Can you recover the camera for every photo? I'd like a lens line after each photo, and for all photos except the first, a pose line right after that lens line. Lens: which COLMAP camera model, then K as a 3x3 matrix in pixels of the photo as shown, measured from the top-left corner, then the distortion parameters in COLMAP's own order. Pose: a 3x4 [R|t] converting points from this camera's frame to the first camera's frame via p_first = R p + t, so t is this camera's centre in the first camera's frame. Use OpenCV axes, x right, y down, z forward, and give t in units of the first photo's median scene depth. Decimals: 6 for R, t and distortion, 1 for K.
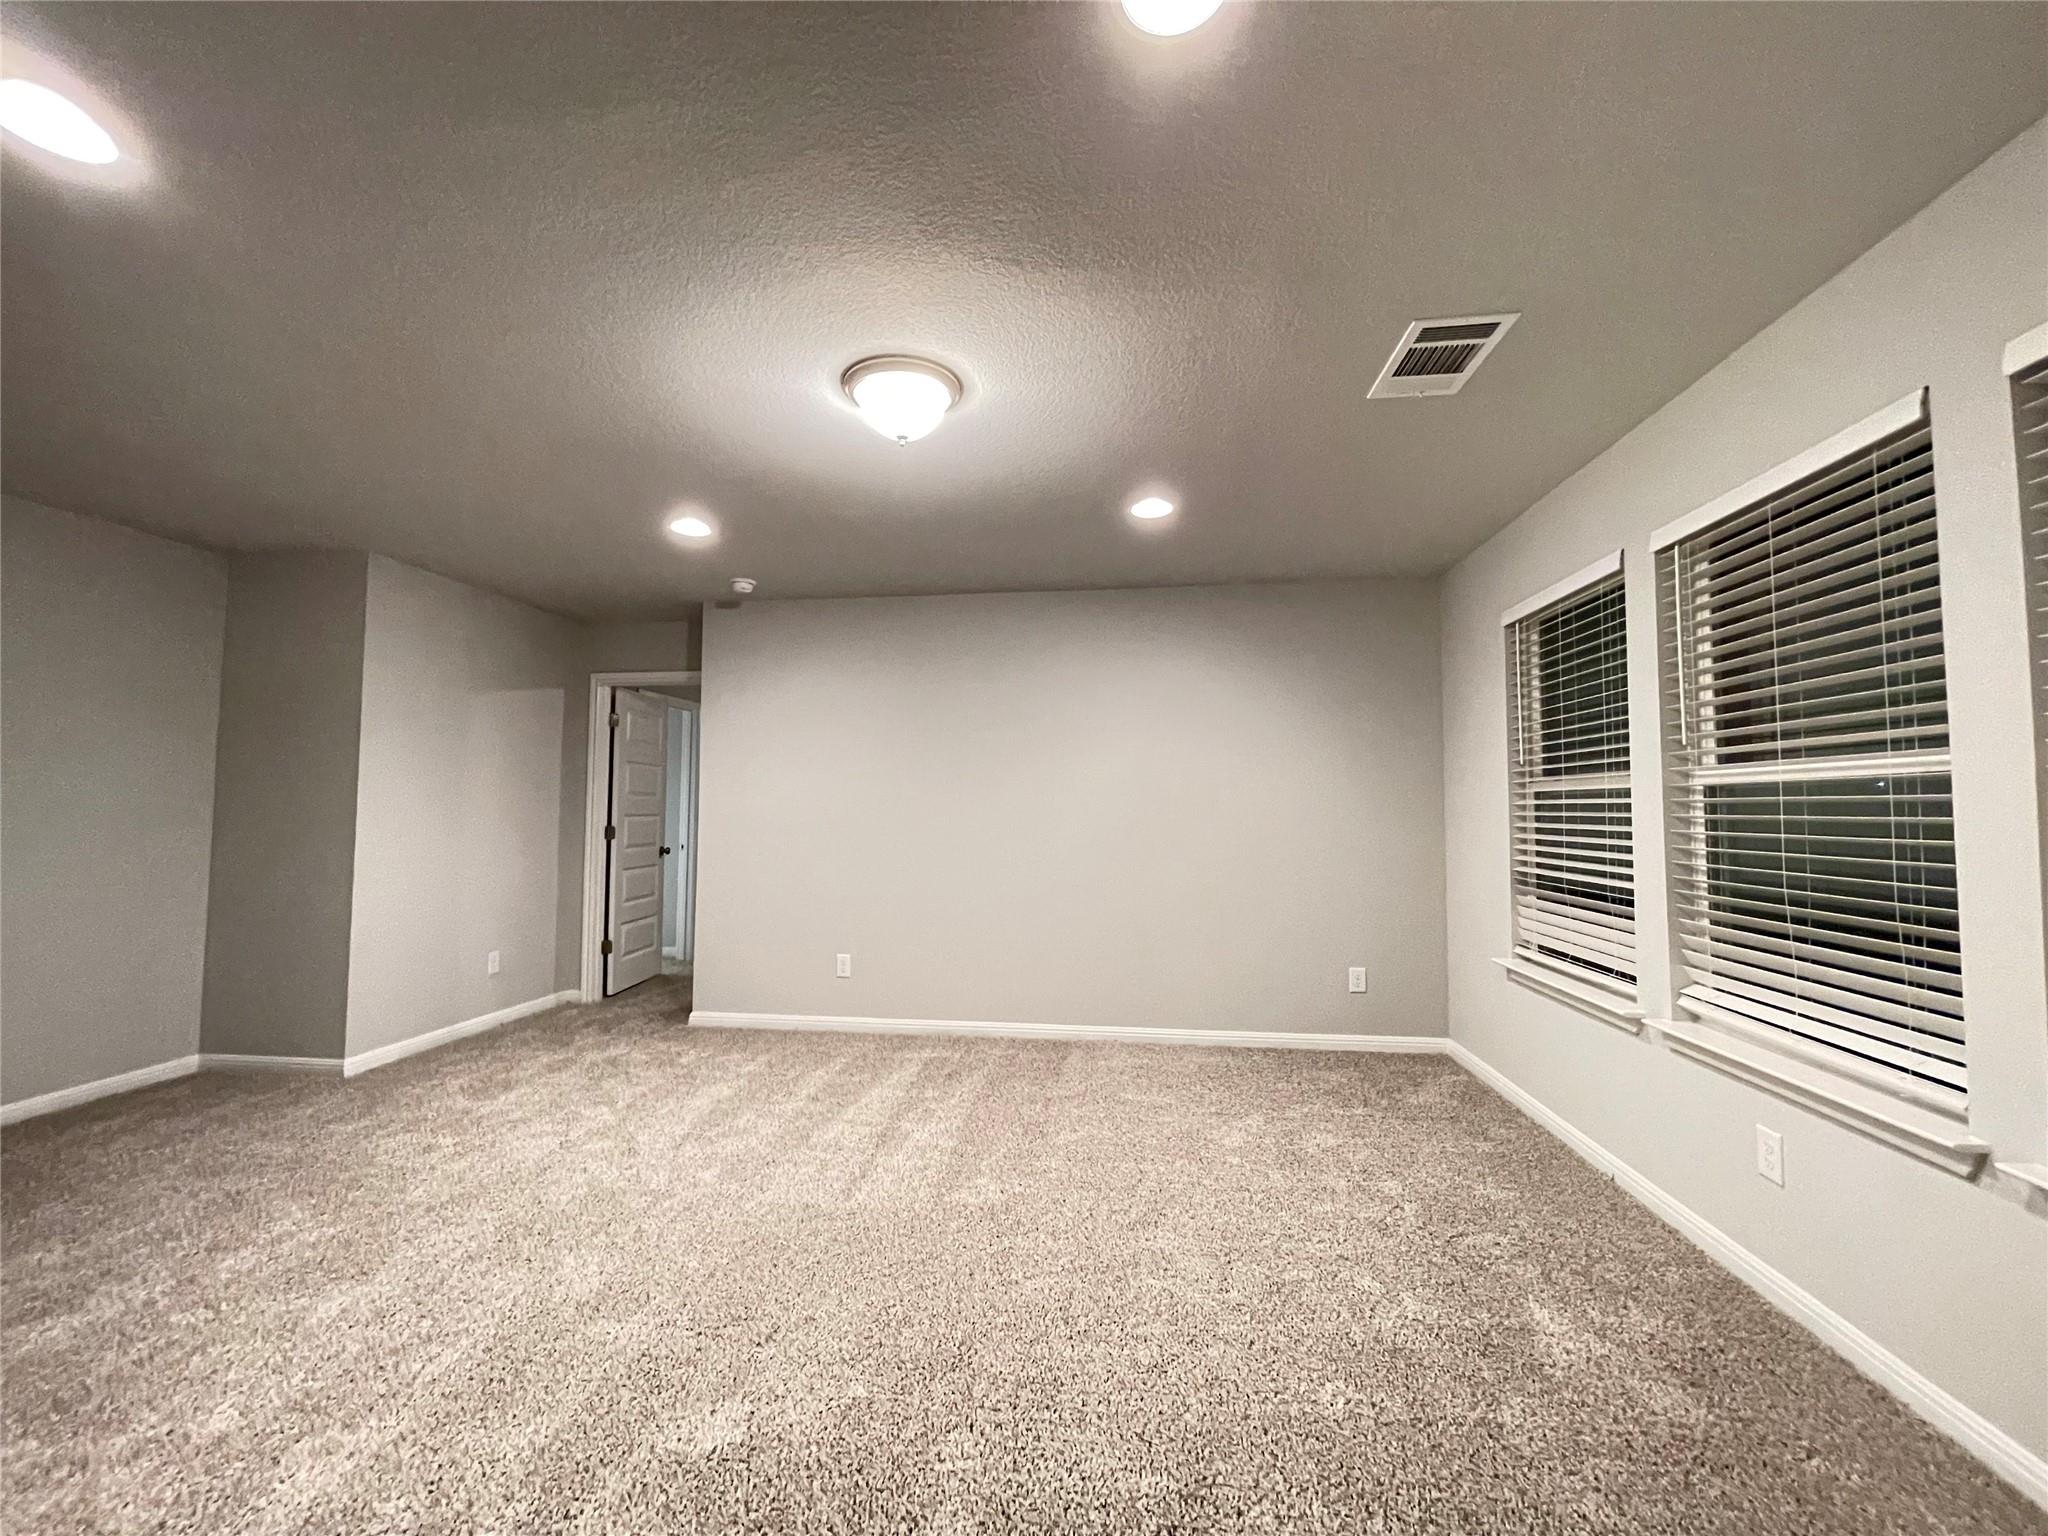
lens RADIAL K [[828.9, 0, 1022.8], [0, 828.9, 762.1], [0, 0, 1]] dist [-0.001197, -0.000051]
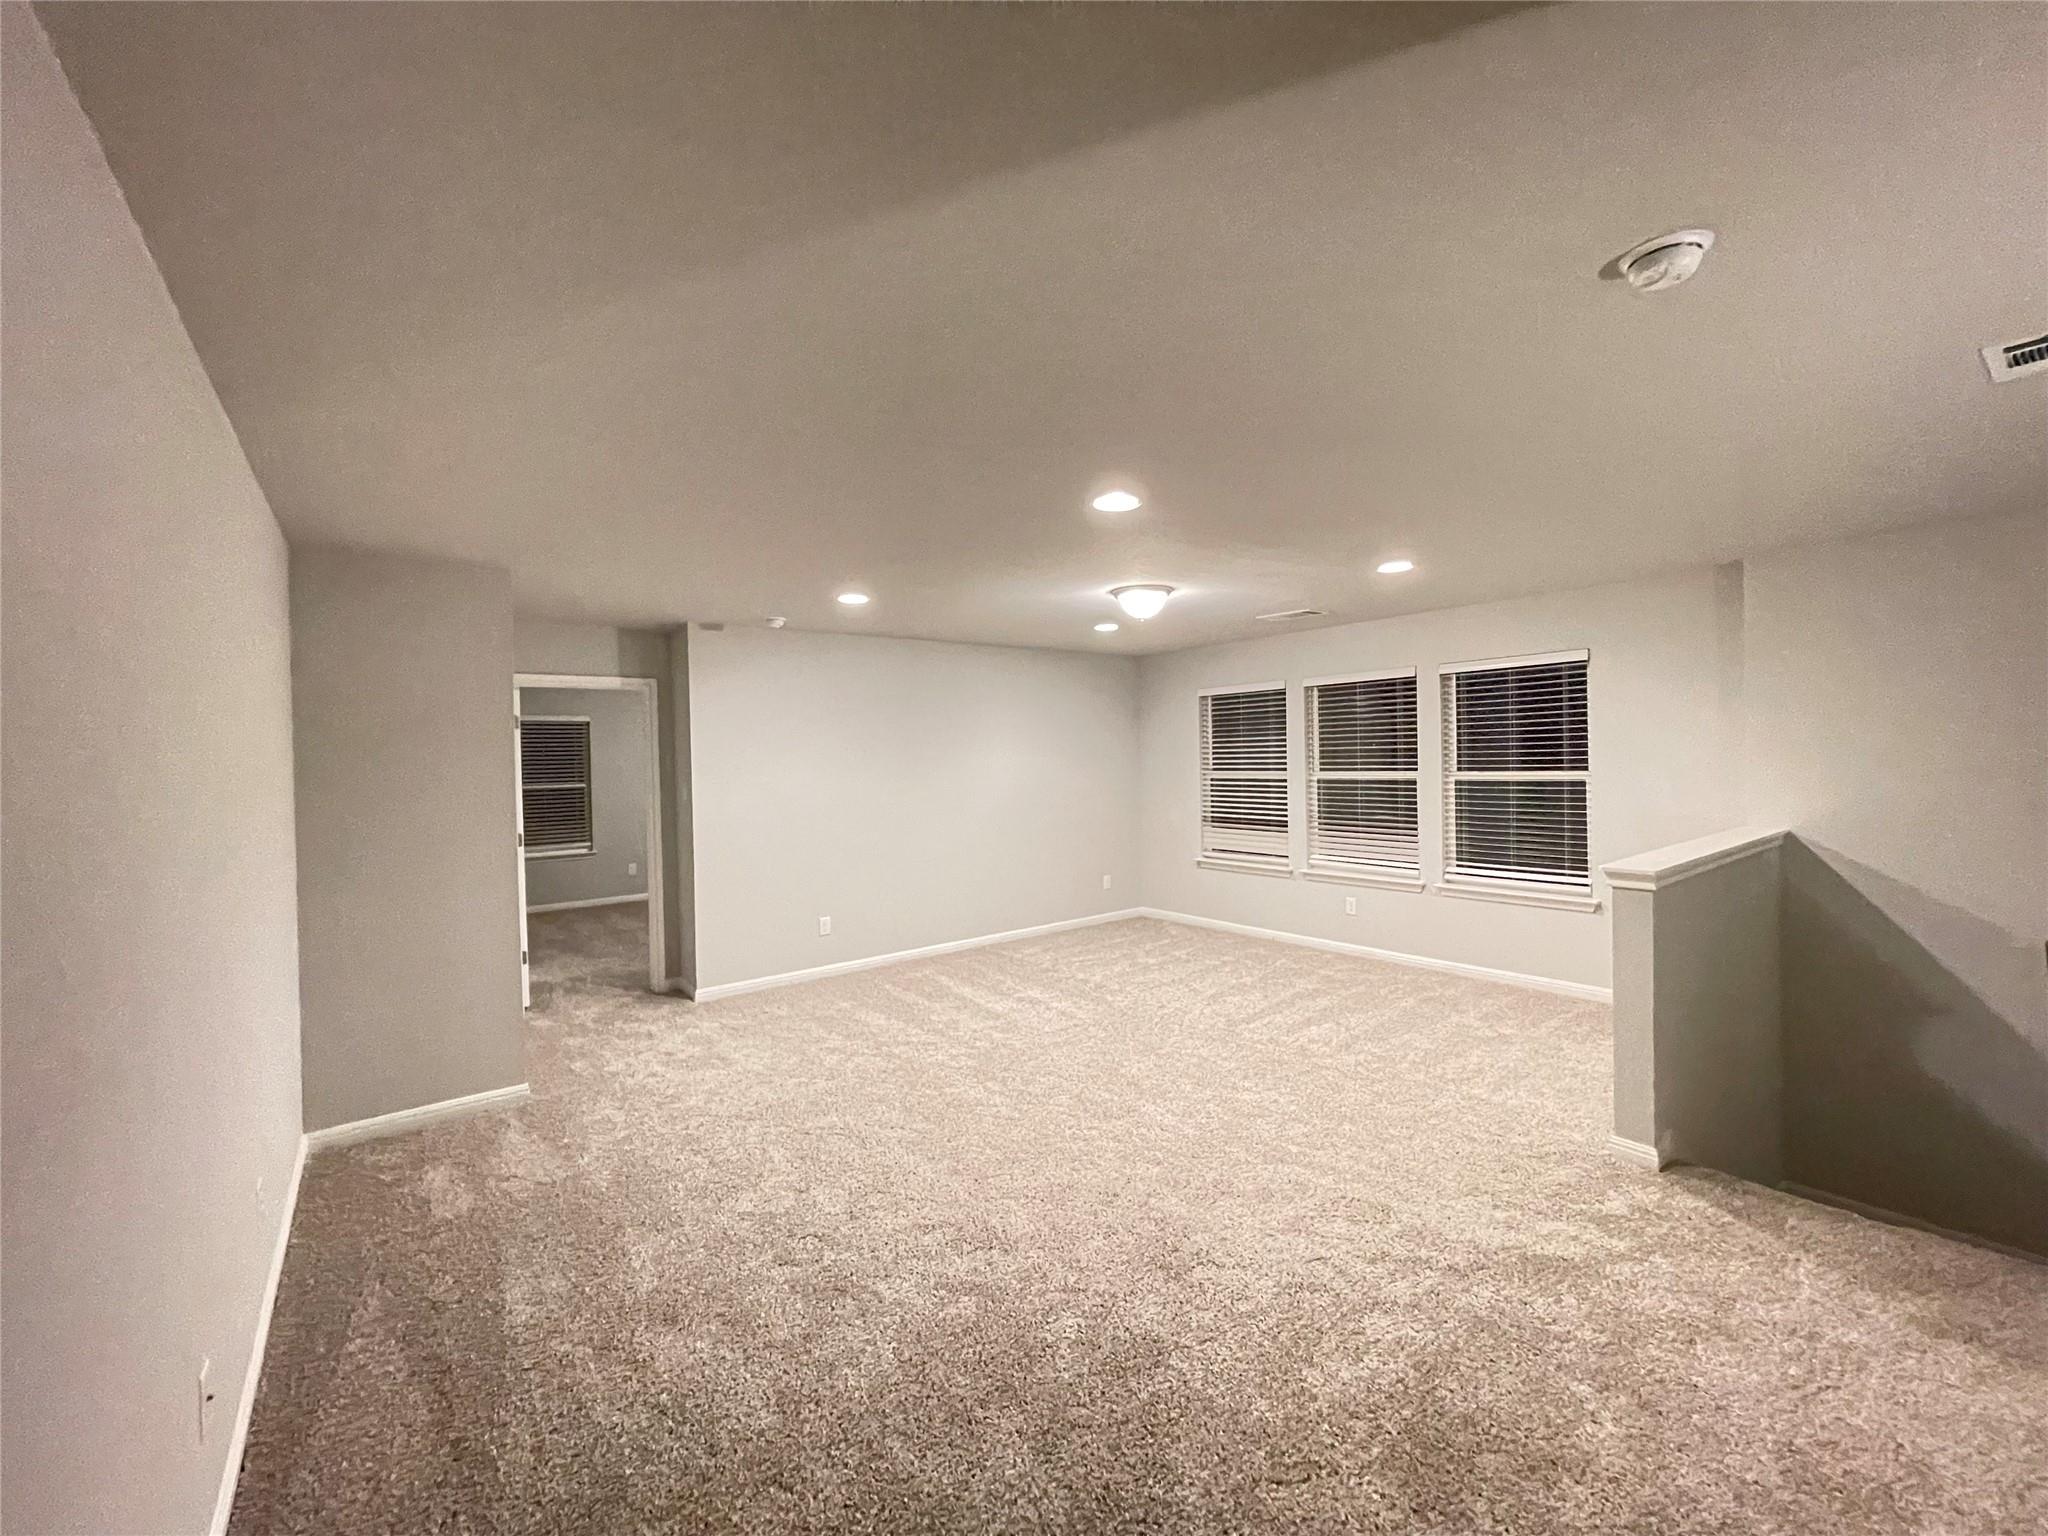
lens RADIAL K [[828.9, 0, 1022.8], [0, 828.9, 762.1], [0, 0, 1]] dist [-0.001197, -0.000051]
pose [[0.695738, -0.020135, 0.718014, -1.277340], [-0.018495, 0.998773, 0.045930, -0.095126], [-0.718058, -0.045235, 0.694512, -0.116852]]
